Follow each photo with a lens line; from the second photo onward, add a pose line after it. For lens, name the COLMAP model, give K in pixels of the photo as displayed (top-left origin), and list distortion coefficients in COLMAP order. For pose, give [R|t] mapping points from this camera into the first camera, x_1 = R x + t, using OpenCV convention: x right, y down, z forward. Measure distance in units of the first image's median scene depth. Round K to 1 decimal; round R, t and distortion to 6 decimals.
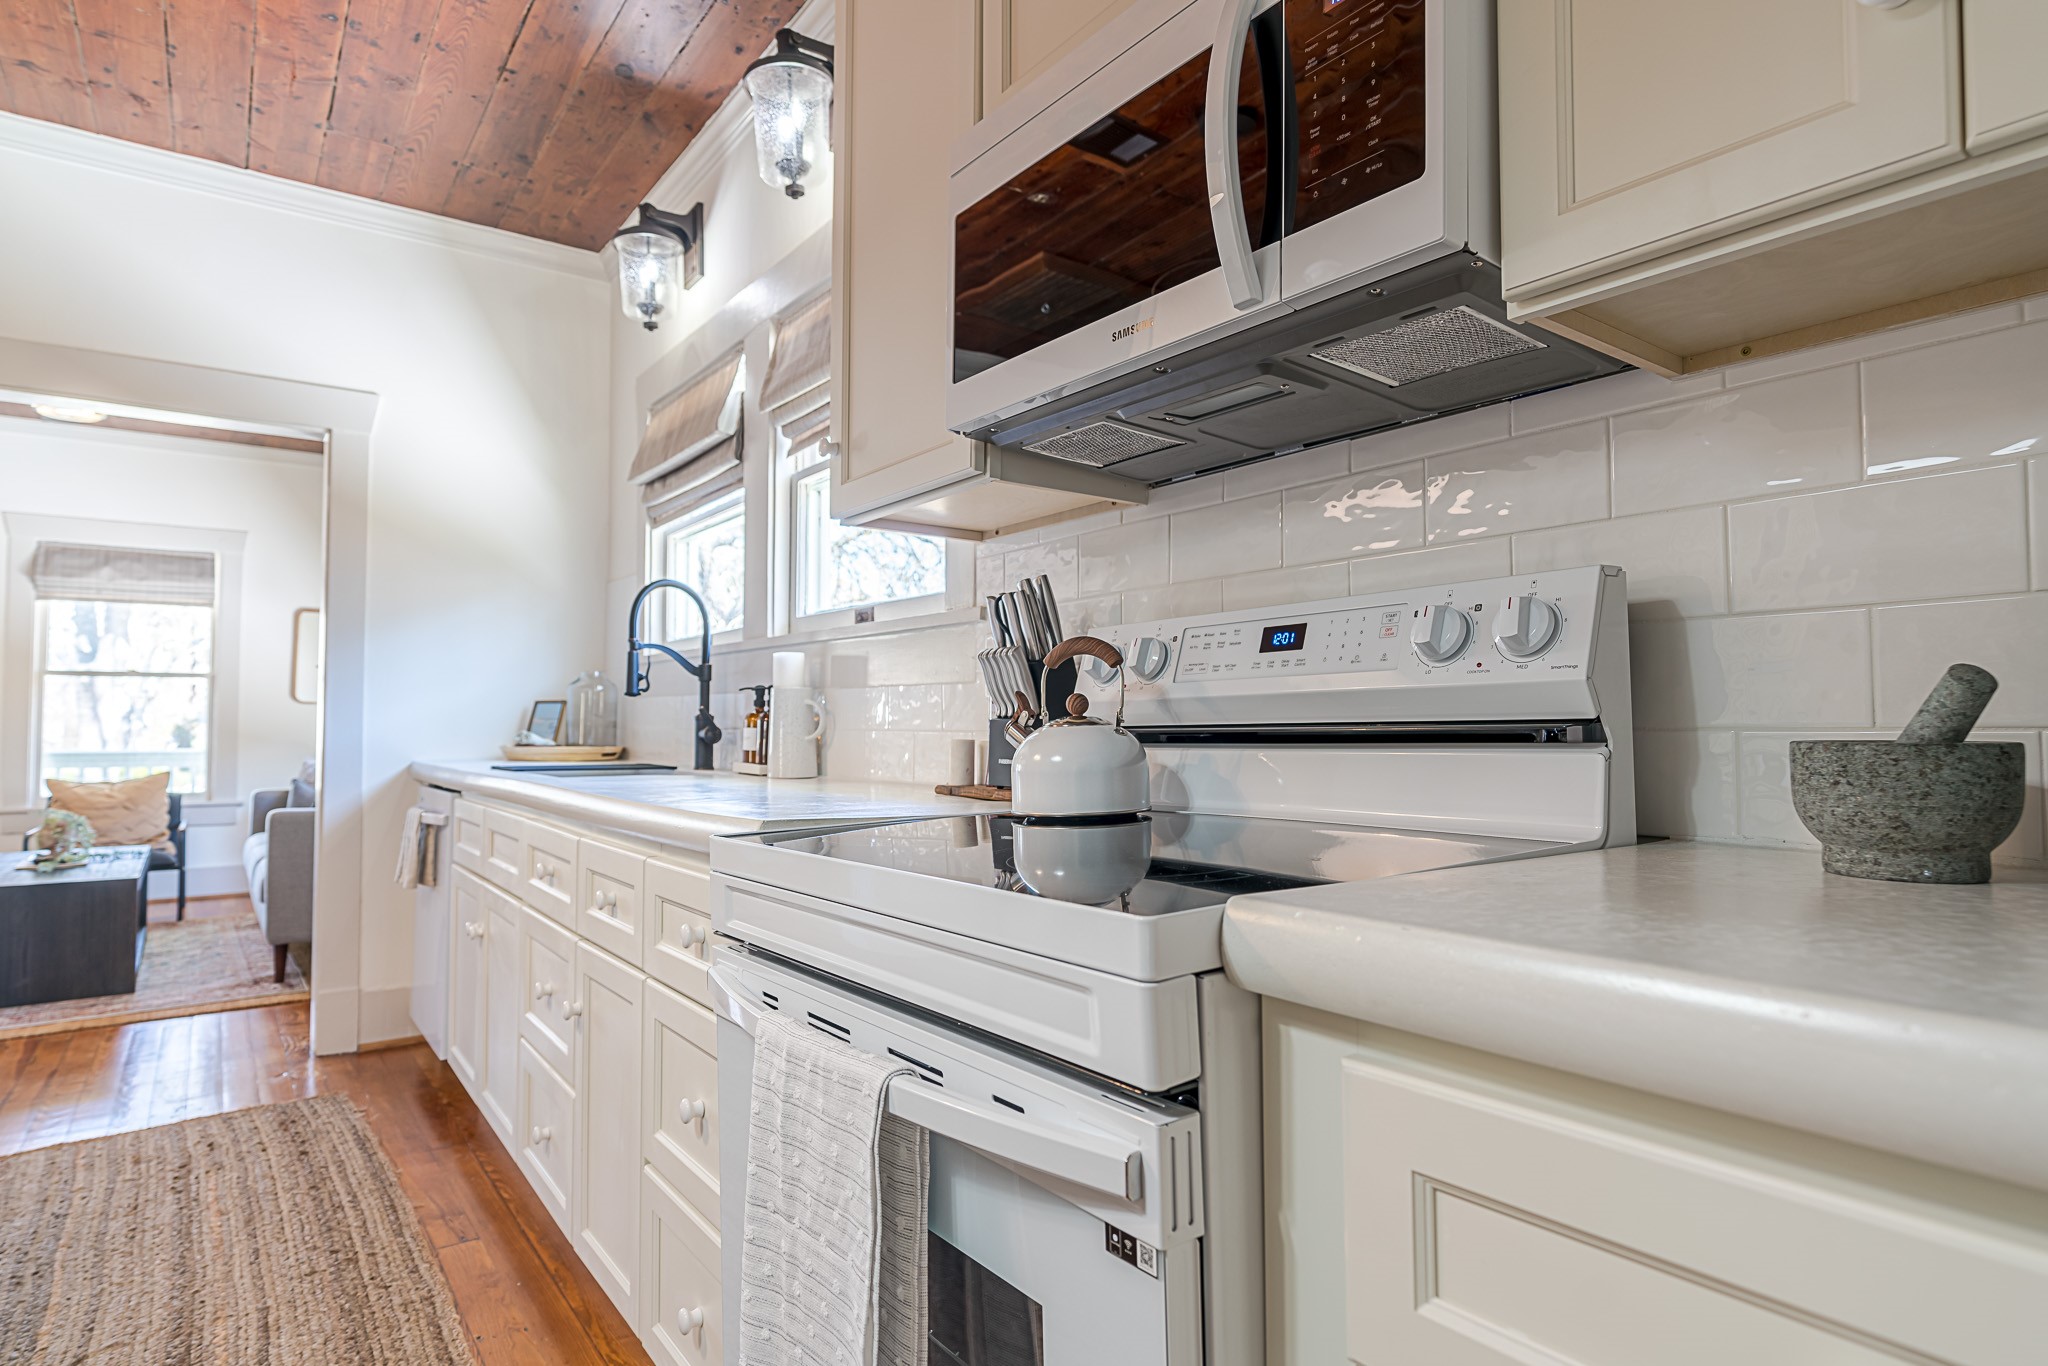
lens RADIAL K [[1114.3, 0, 1018.1], [0, 1114.3, 688.9], [0, 0, 1]] dist [-0.009527, 0.006188]
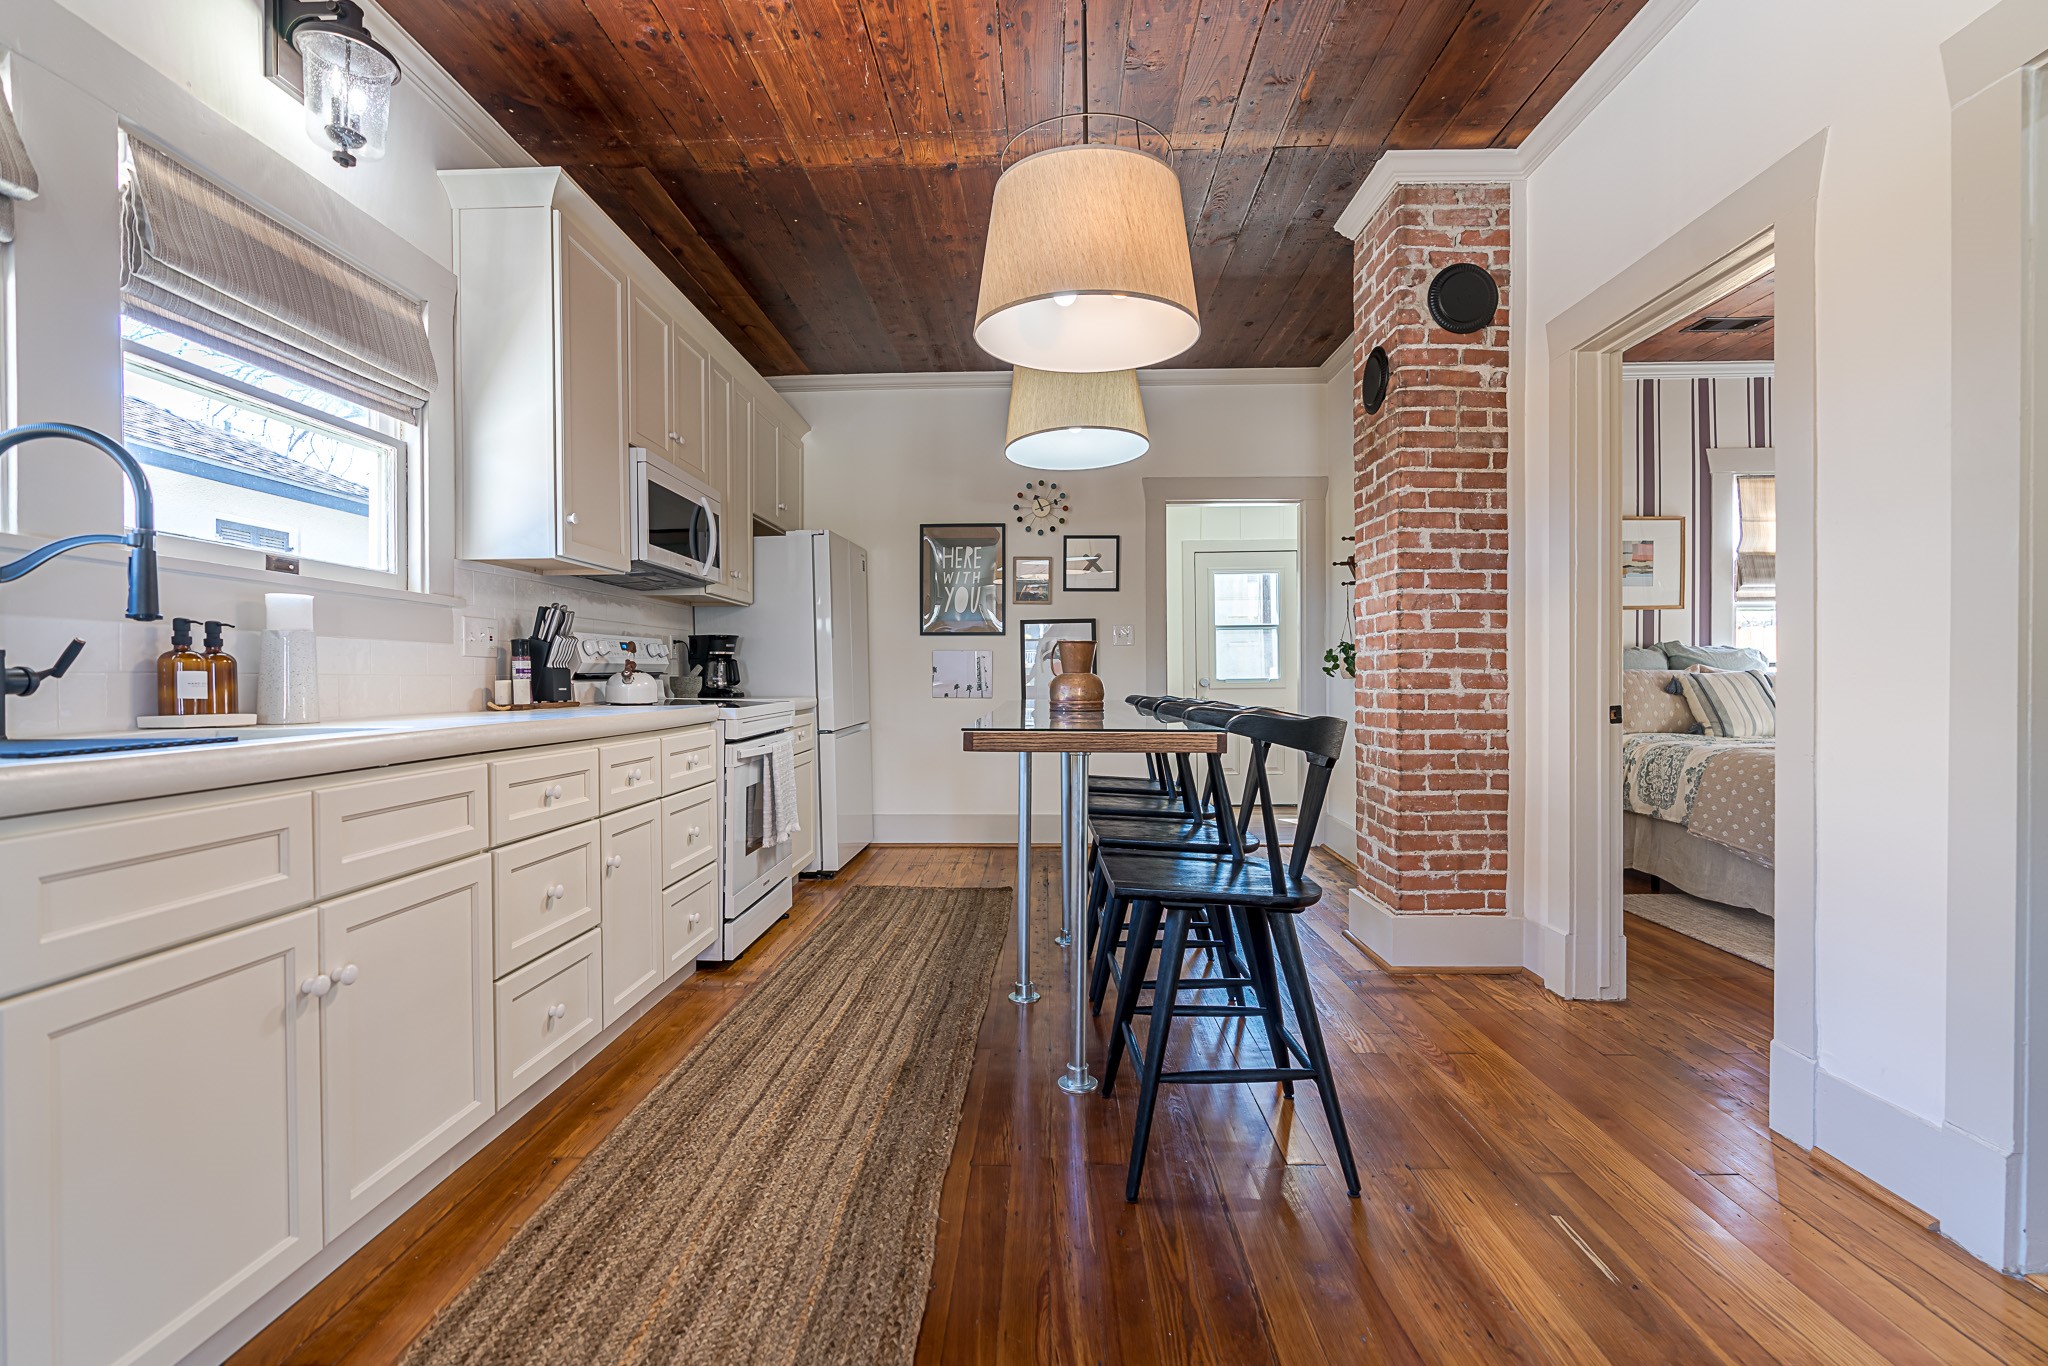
lens RADIAL K [[916.0, 0, 1020.5], [0, 916.0, 685.9], [0, 0, 1]] dist [-0.012887, 0.005576]
pose [[-0.791136, -0.001767, 0.611638, -1.065008], [-0.015845, 0.999719, -0.017606, 0.045756], [-0.611435, -0.023620, -0.790942, 1.107682]]
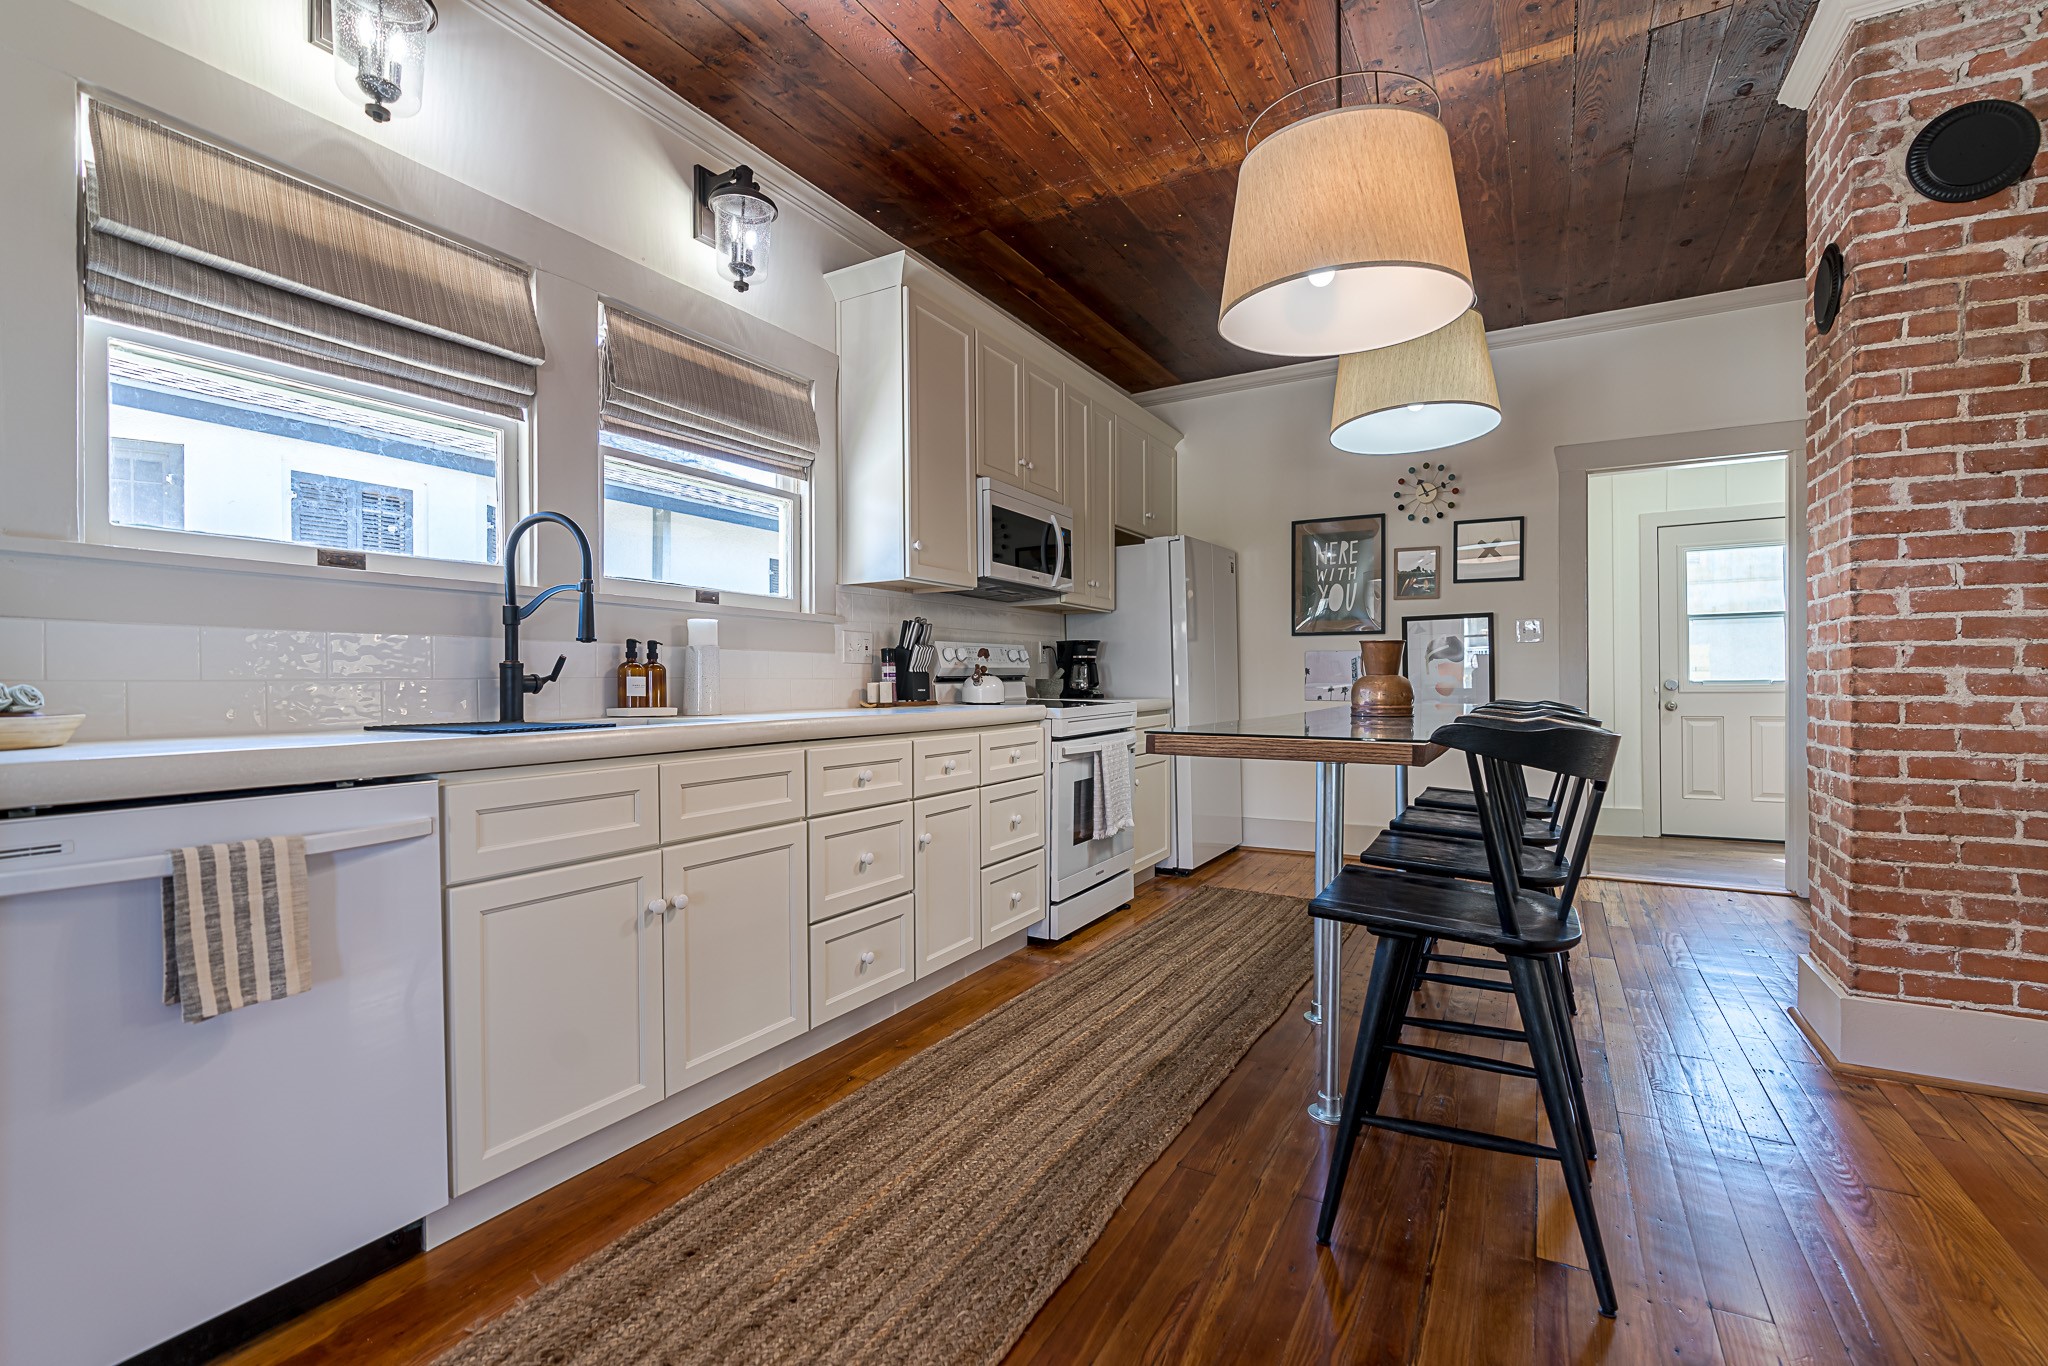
lens RADIAL K [[916.0, 0, 1023.2], [0, 916.0, 686.0], [0, 0, 1]] dist [-0.012887, 0.005576]
pose [[-0.412222, -0.002795, 0.911079, -1.191400], [-0.025357, 0.999643, -0.008406, 0.040724], [-0.910731, -0.026567, -0.412145, 0.984604]]
